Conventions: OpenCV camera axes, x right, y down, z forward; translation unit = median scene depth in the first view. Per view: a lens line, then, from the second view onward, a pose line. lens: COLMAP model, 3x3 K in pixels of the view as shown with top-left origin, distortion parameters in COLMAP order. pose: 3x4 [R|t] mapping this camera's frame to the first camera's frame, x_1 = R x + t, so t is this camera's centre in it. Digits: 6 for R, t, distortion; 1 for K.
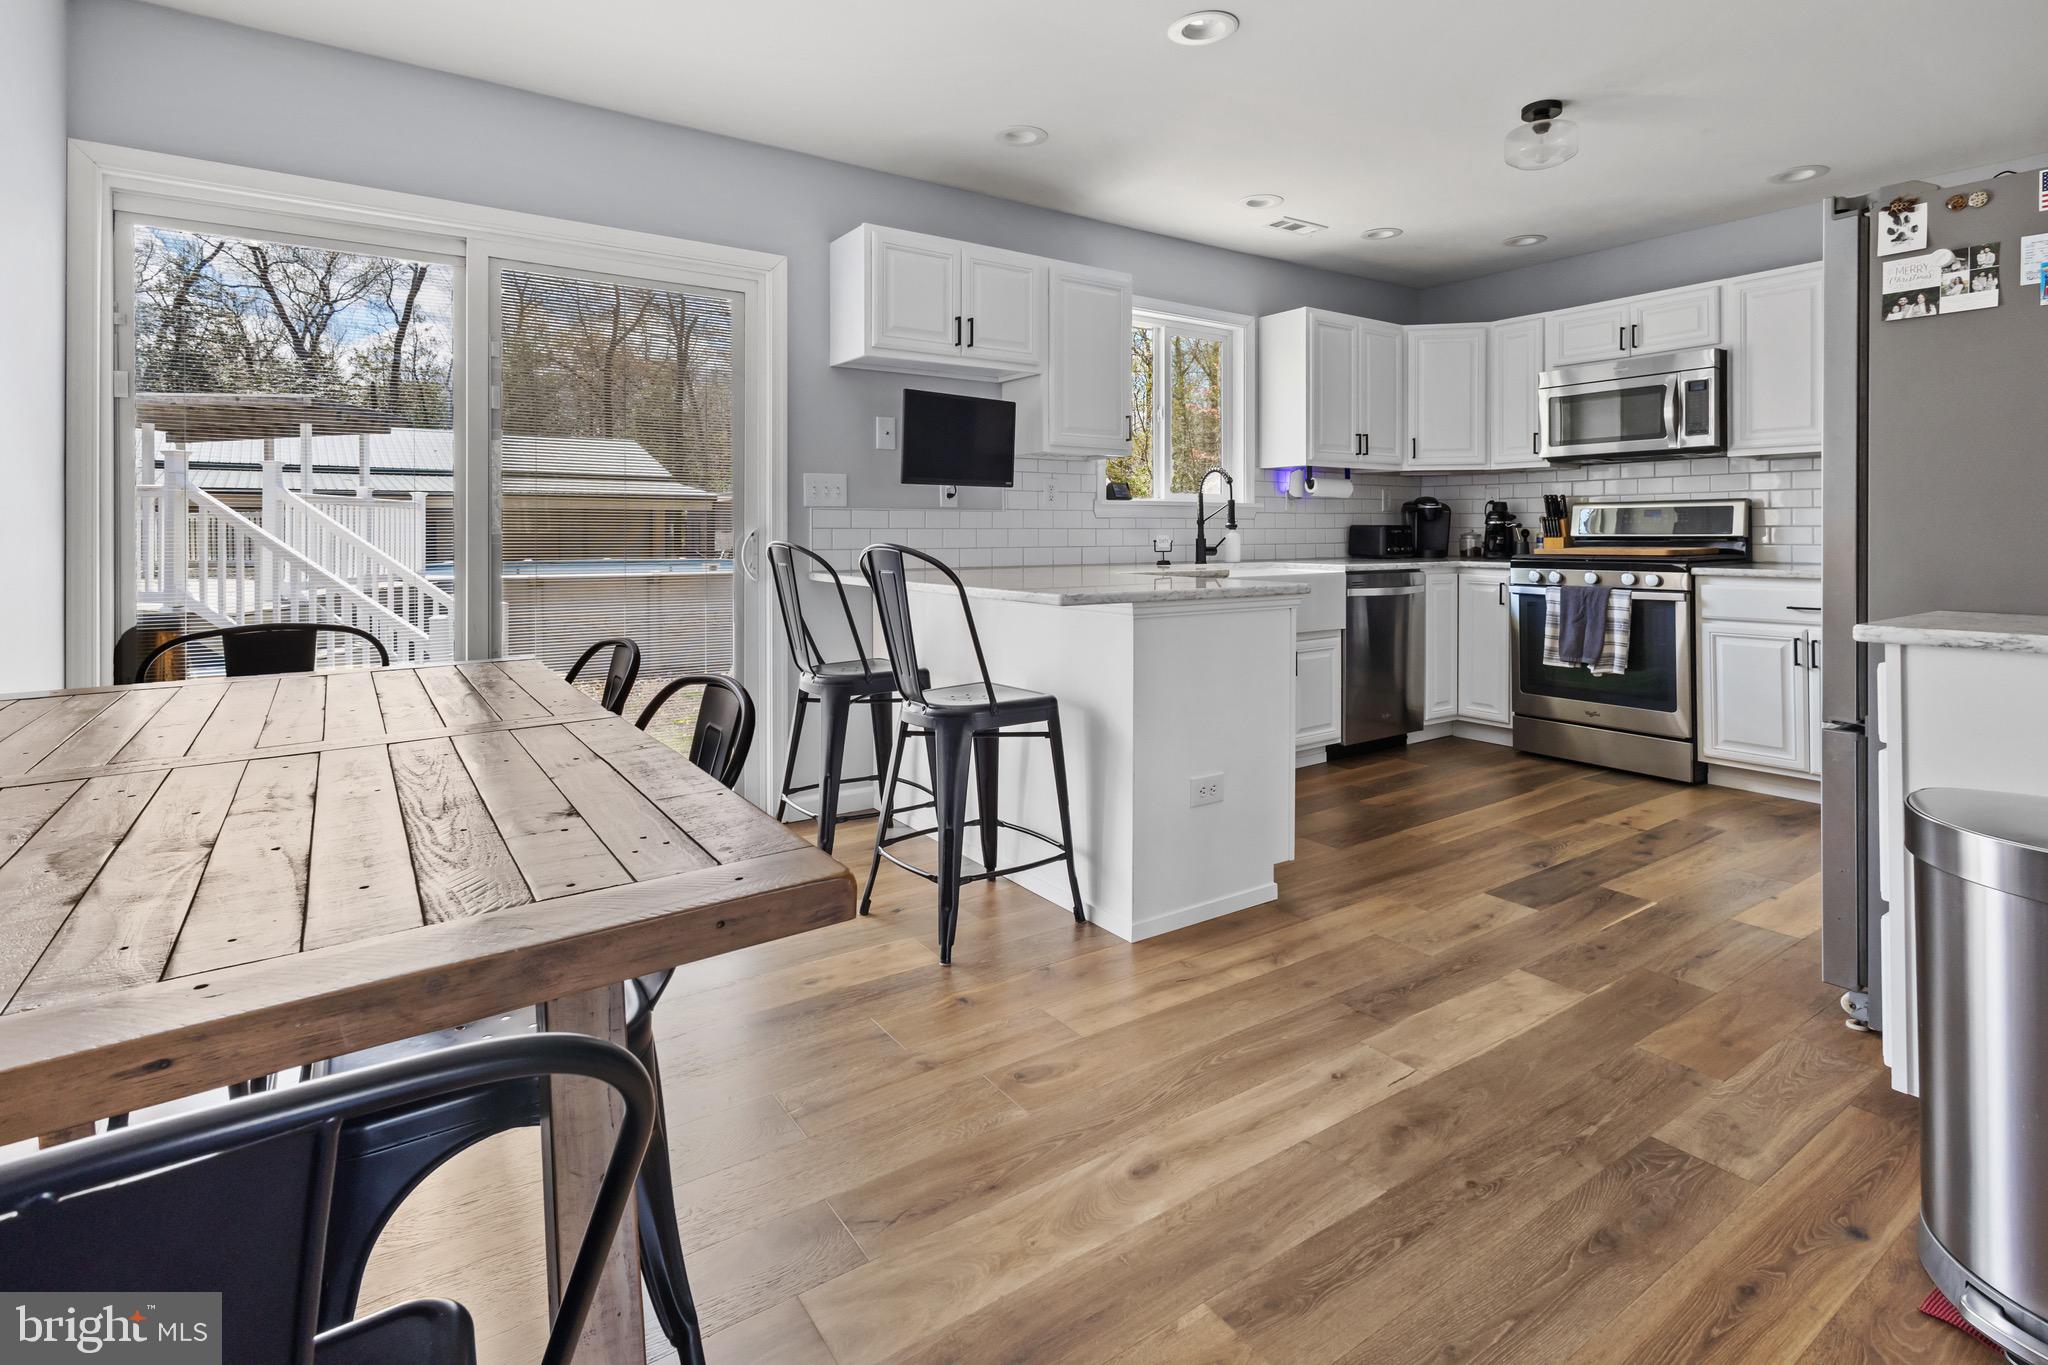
lens RADIAL K [[983.4, 0, 1038.7], [0, 983.4, 536.6], [0, 0, 1]] dist [0.002581, -0.000052]
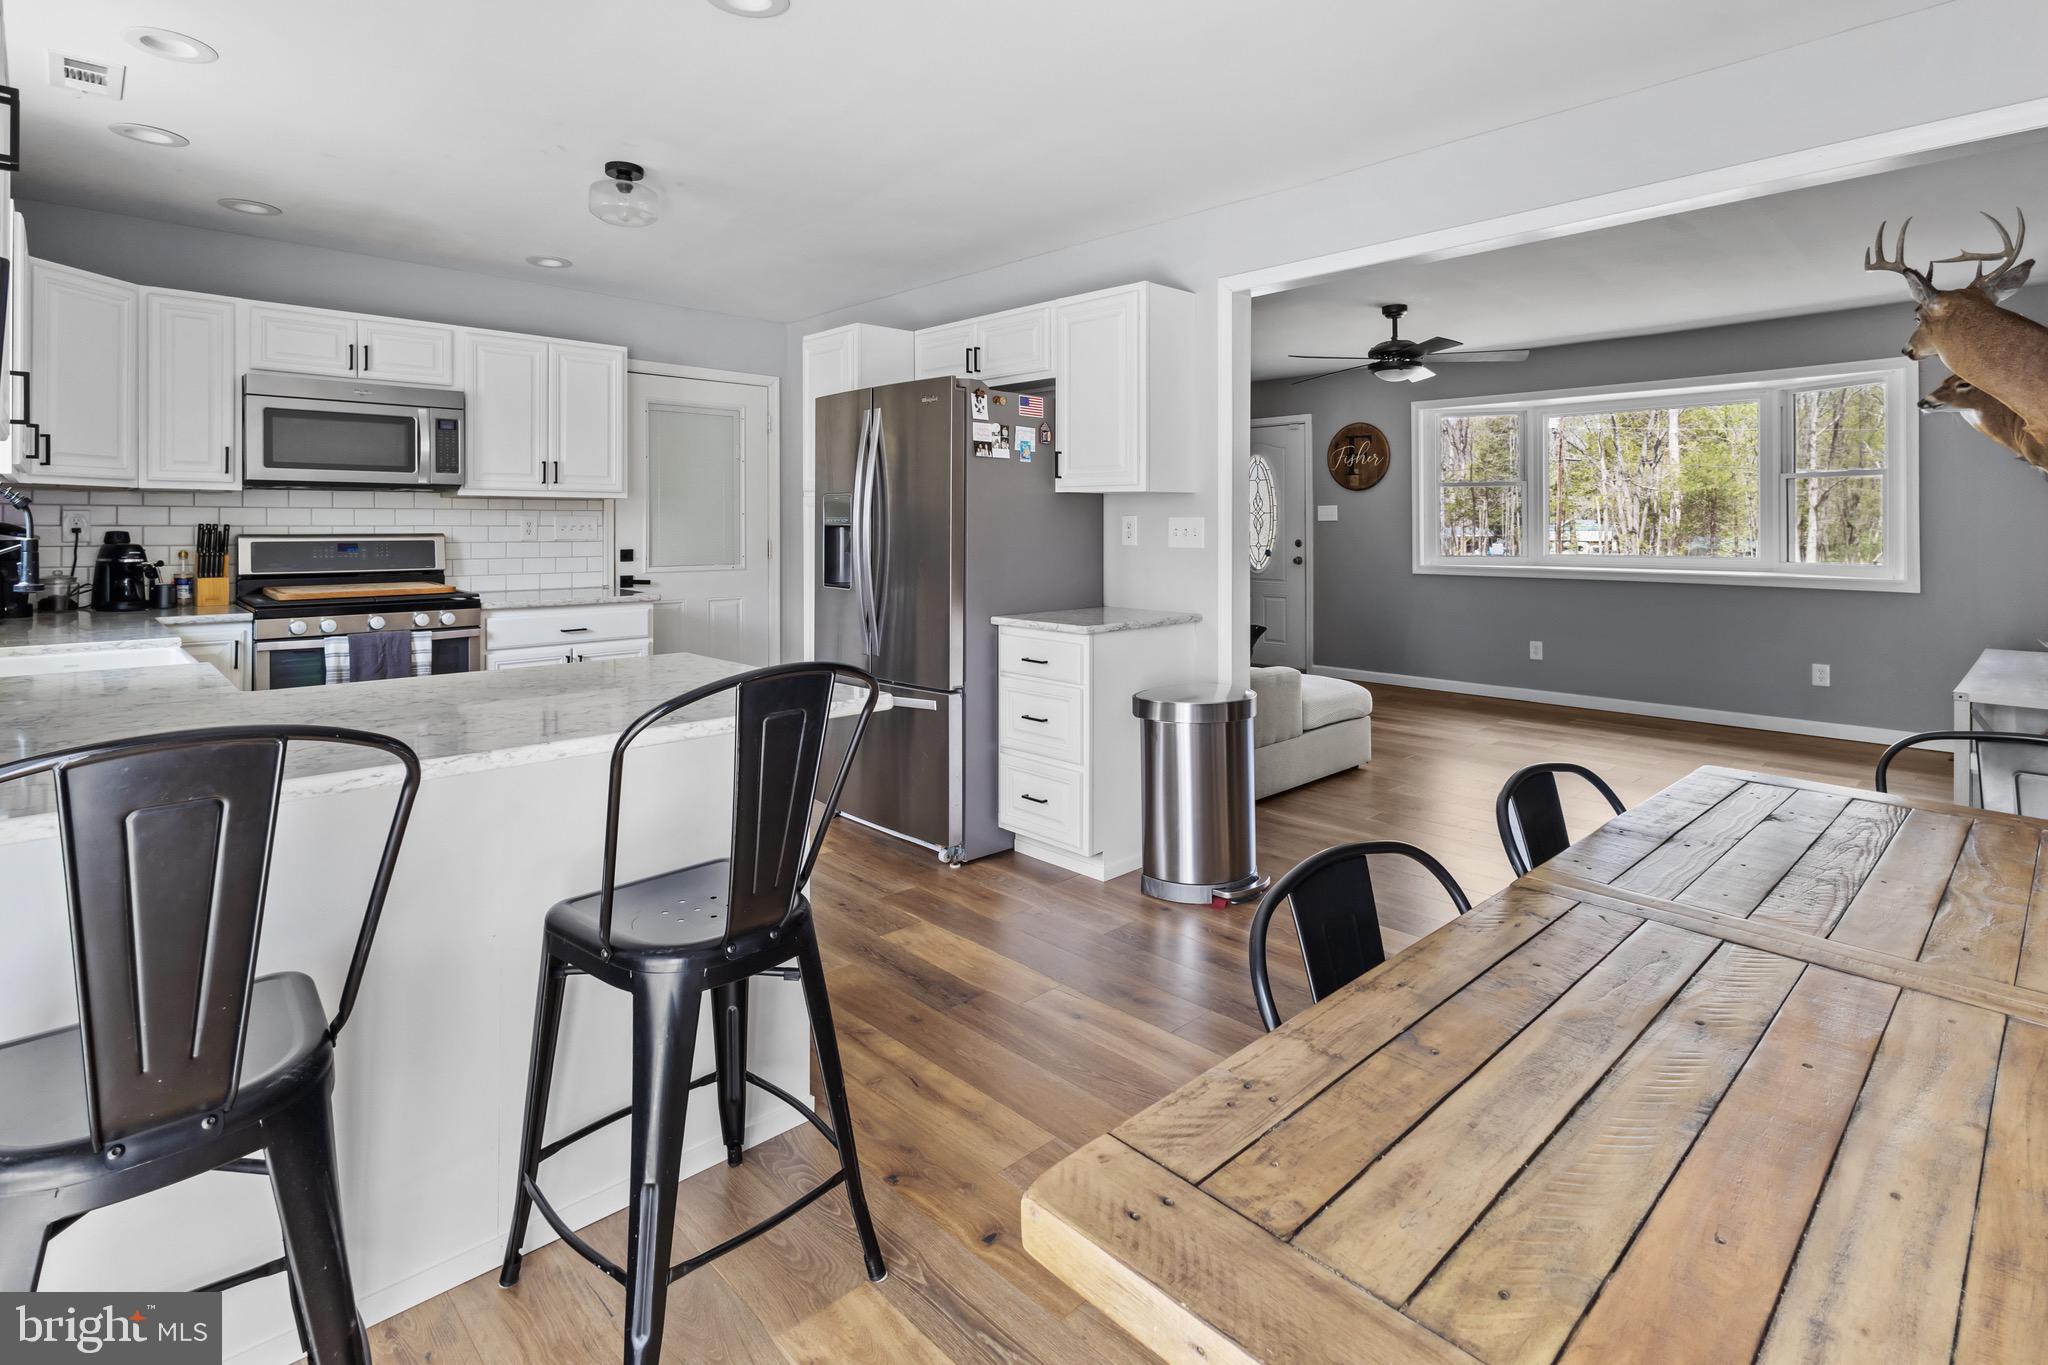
lens RADIAL K [[983.4, 0, 1023.8], [0, 983.4, 520.2], [0, 0, 1]] dist [0.002581, -0.000052]
pose [[-0.136616, 0.011875, 0.990553, -0.415877], [0.005887, 0.999920, -0.011176, -0.037956], [-0.990607, 0.004305, -0.136675, 0.531130]]
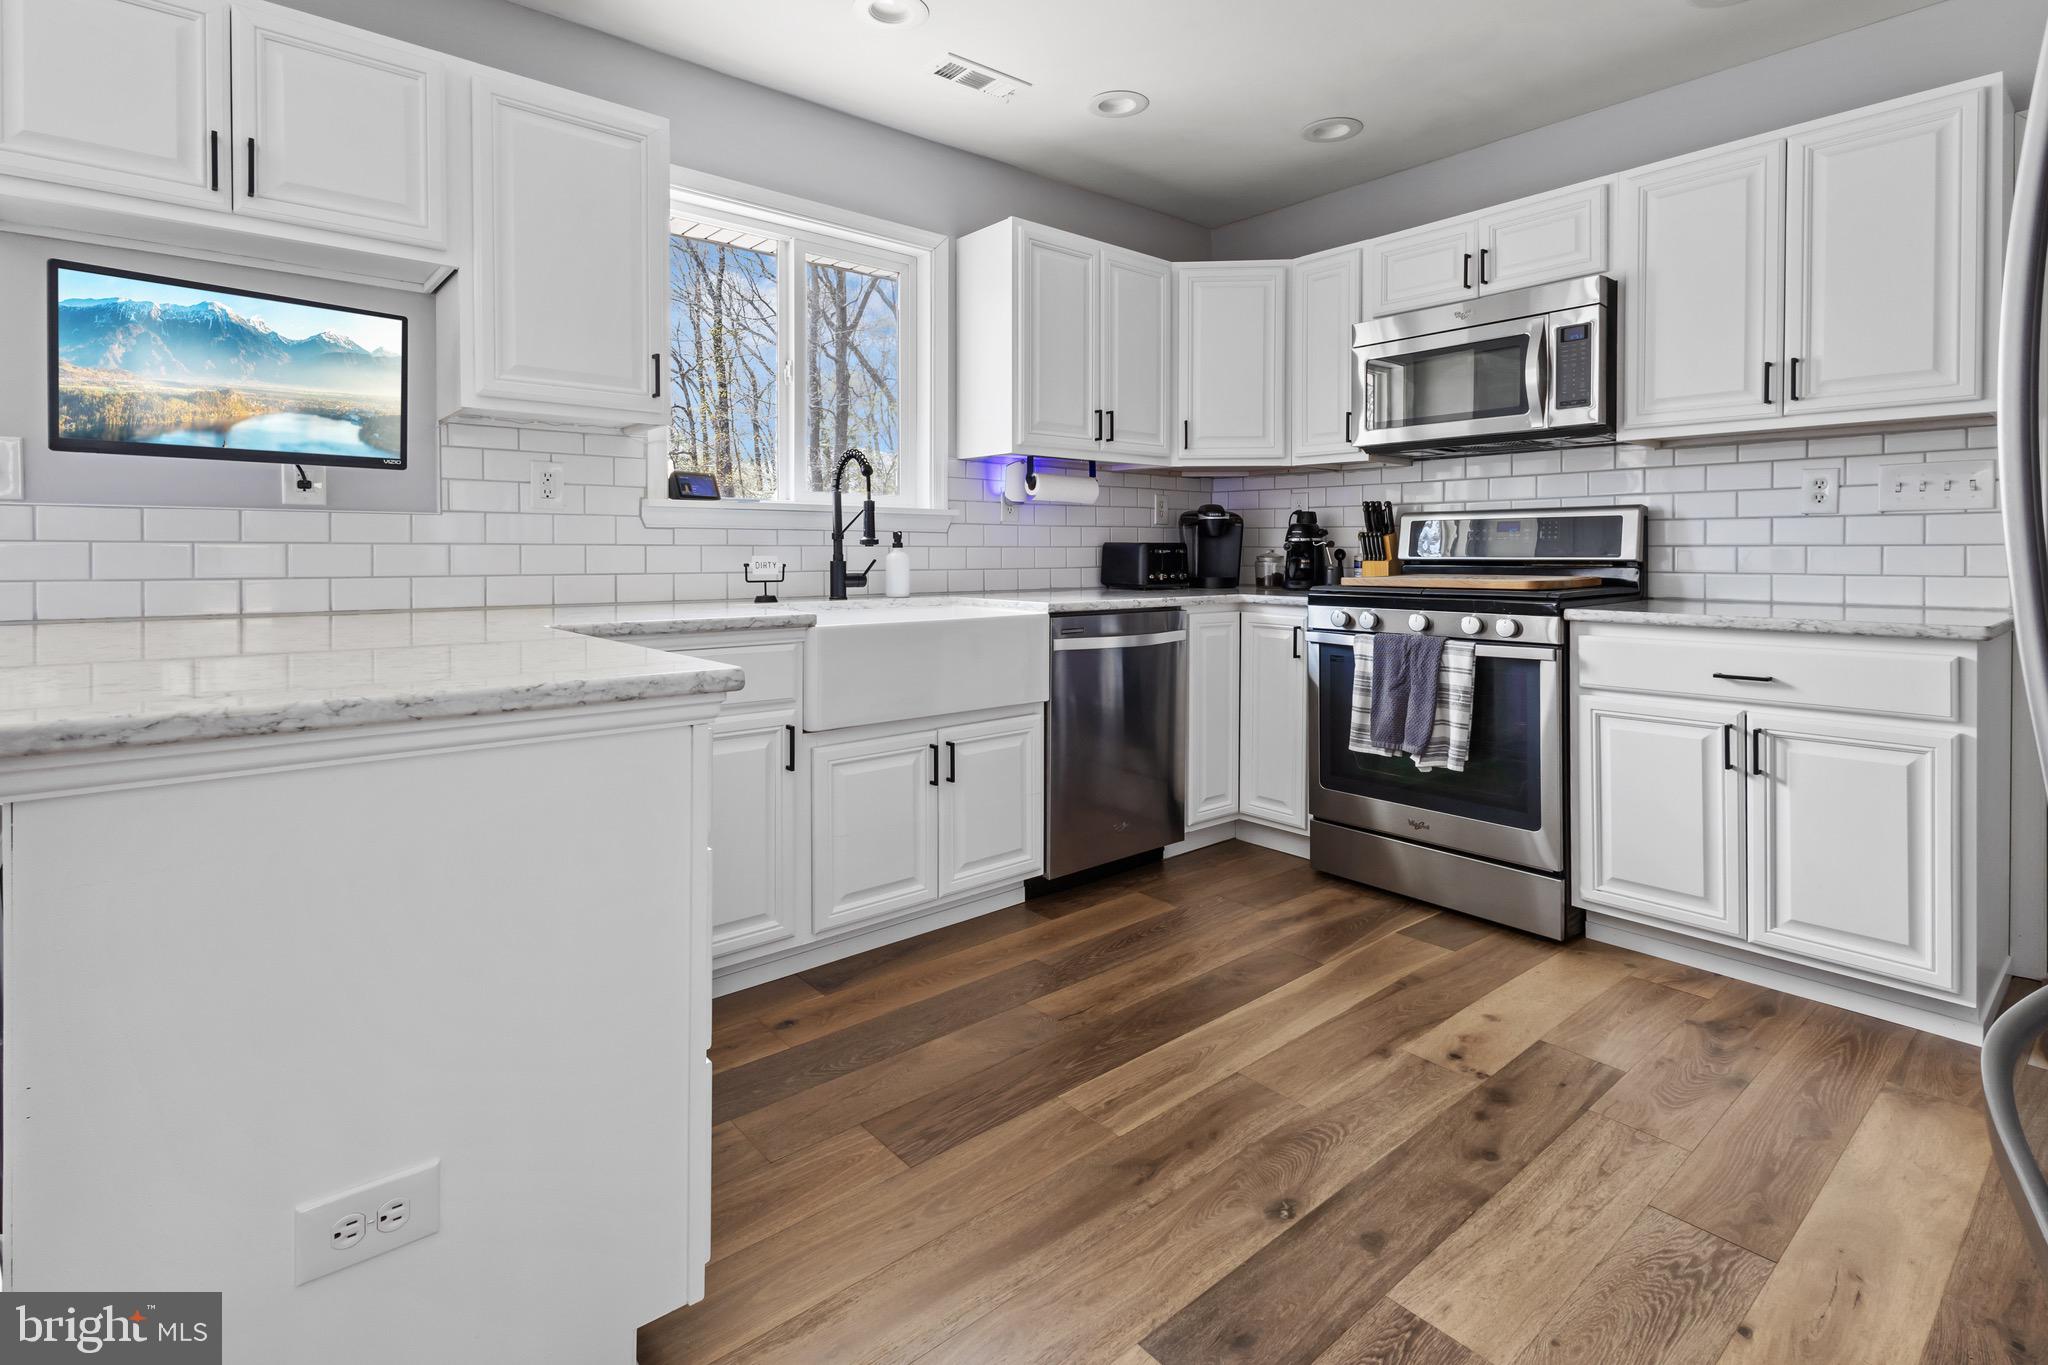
lens RADIAL K [[983.4, 0, 979.7], [0, 983.4, 564.0], [0, 0, 1]] dist [0.002581, -0.000052]
pose [[0.998156, 0.002989, 0.060621, 0.223091], [-0.003461, 0.999965, 0.007677, -0.001469], [-0.060596, -0.007872, 0.998131, 0.351078]]
